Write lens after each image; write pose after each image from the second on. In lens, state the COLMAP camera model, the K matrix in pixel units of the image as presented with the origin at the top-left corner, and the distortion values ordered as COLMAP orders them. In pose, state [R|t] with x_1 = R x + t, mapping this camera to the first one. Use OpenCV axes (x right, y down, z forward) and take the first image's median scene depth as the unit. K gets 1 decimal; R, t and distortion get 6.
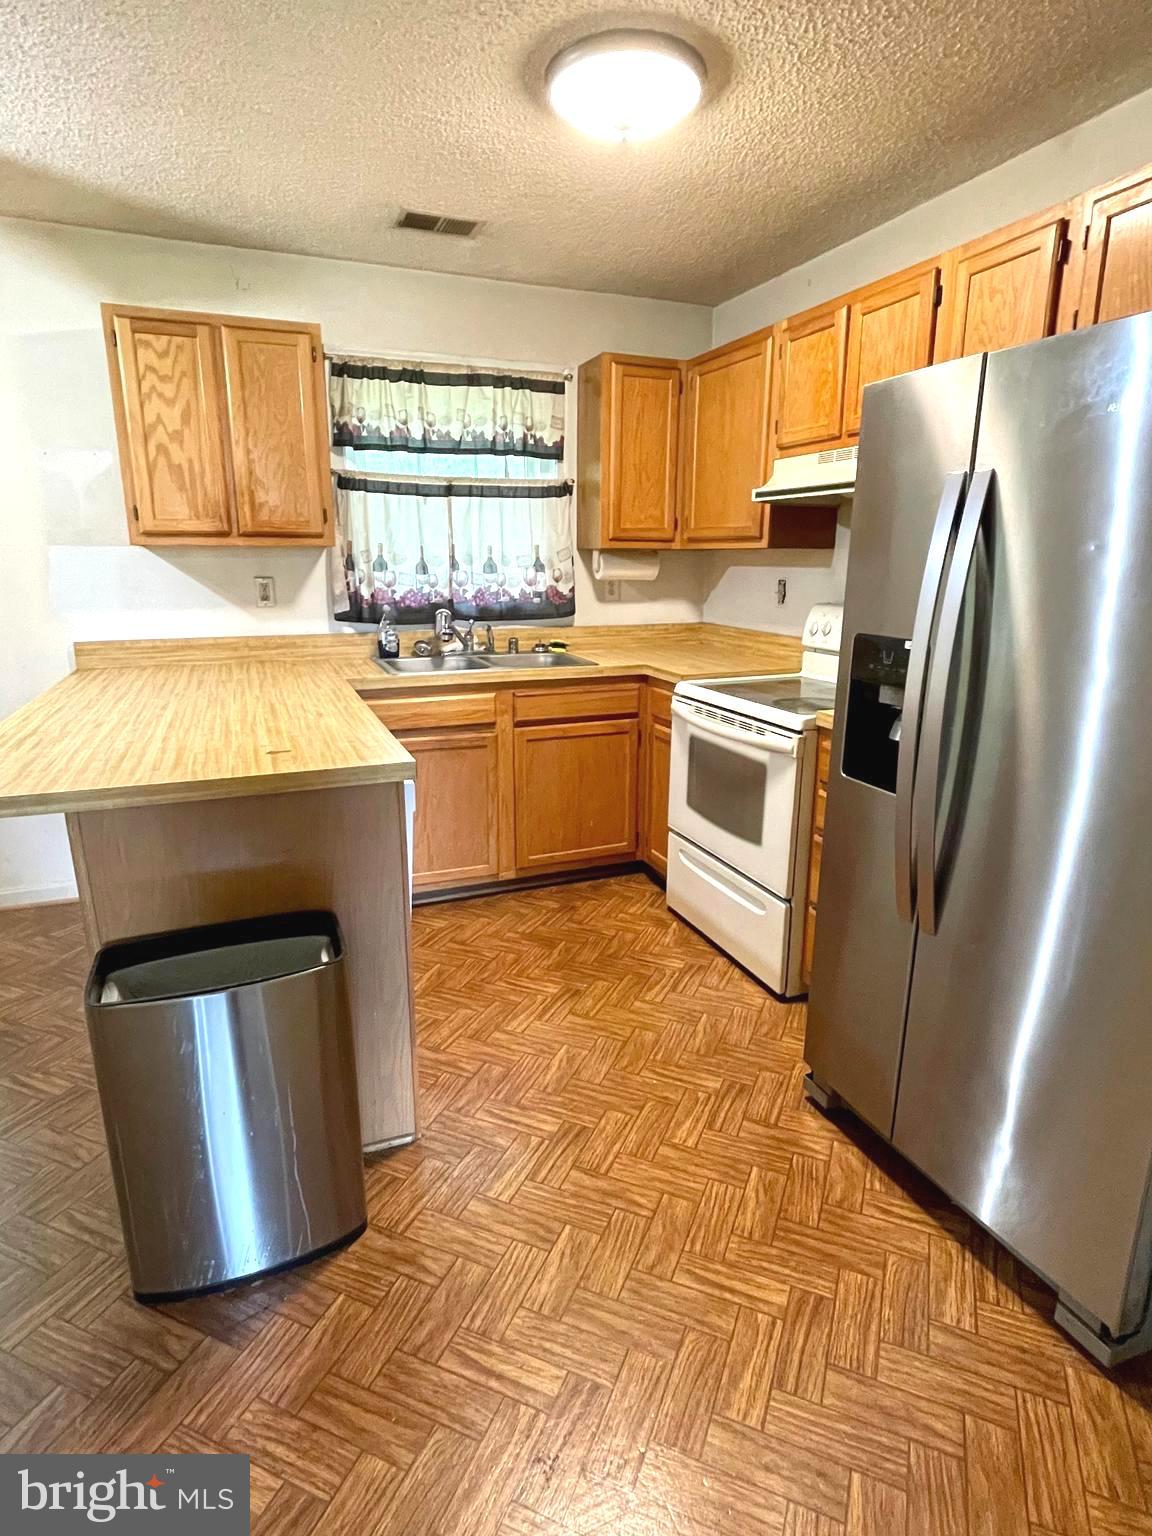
lens RADIAL K [[817.9, 0, 576.0], [0, 817.9, 768.0], [0, 0, 1]] dist [-0.015222, -0.000810]
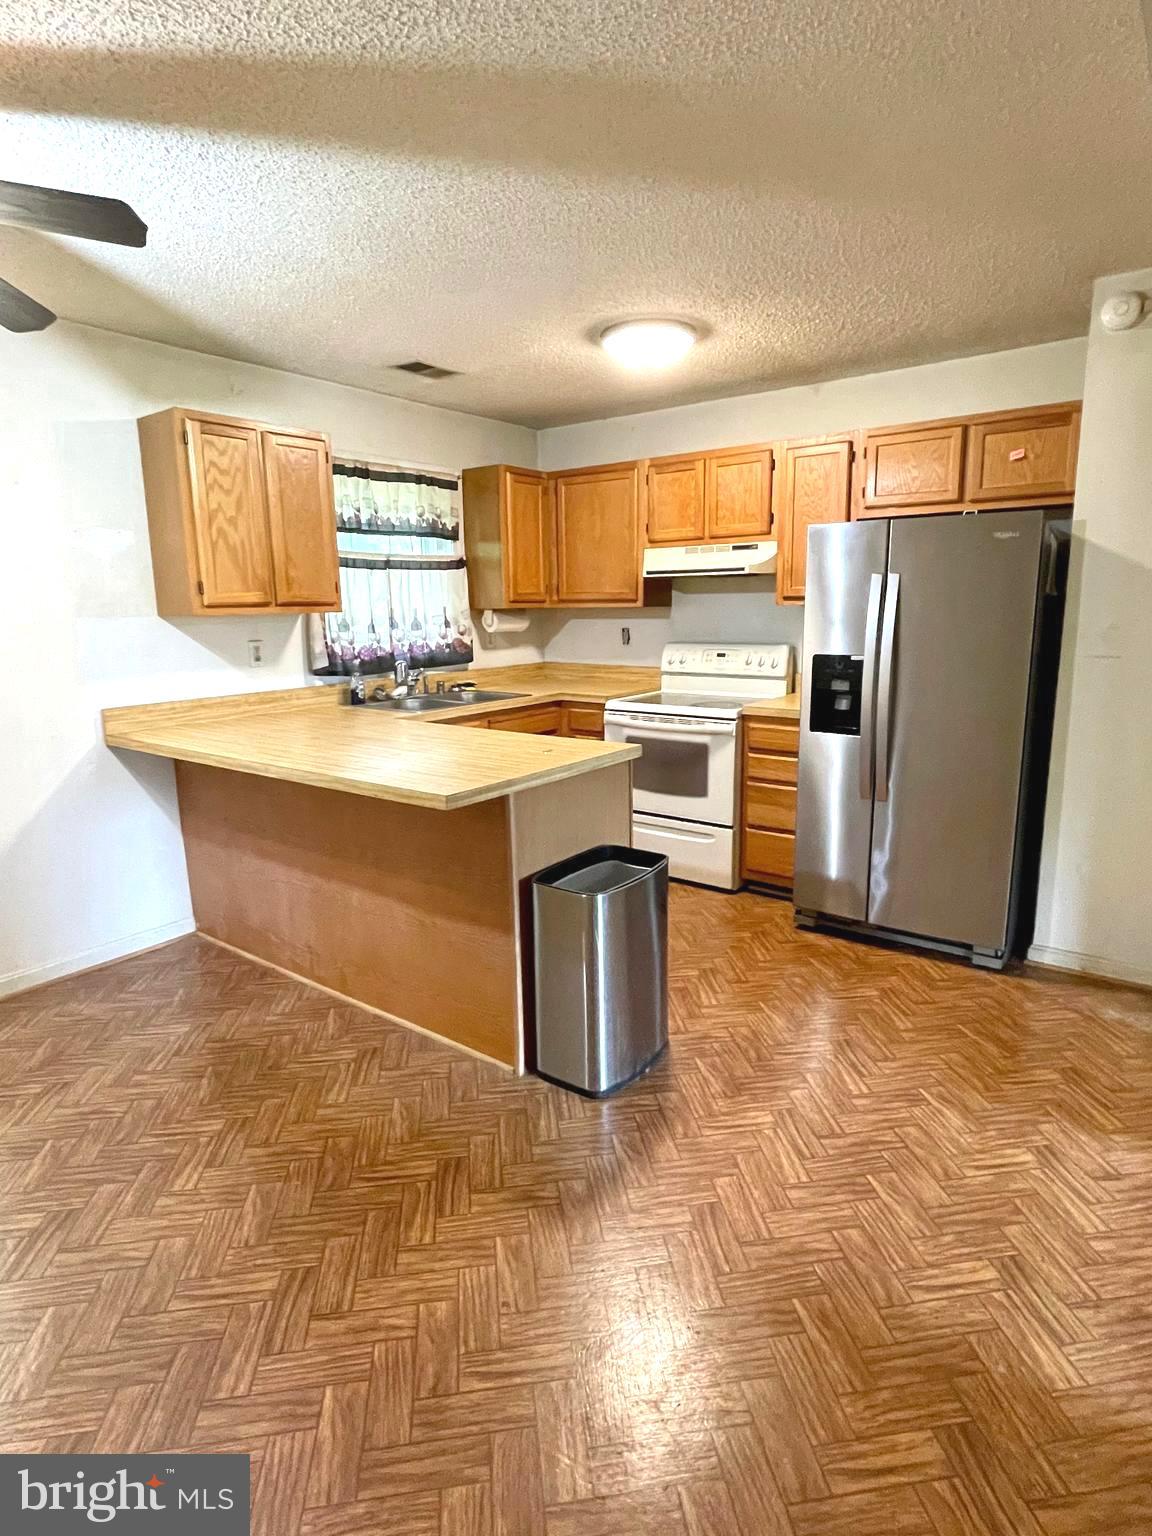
lens RADIAL K [[817.9, 0, 576.0], [0, 817.9, 768.0], [0, 0, 1]] dist [-0.015222, -0.000810]
pose [[0.860077, -0.117195, 0.496521, -0.572230], [0.145154, 0.989246, -0.017944, 0.024488], [-0.489079, 0.087506, 0.867839, -0.175741]]
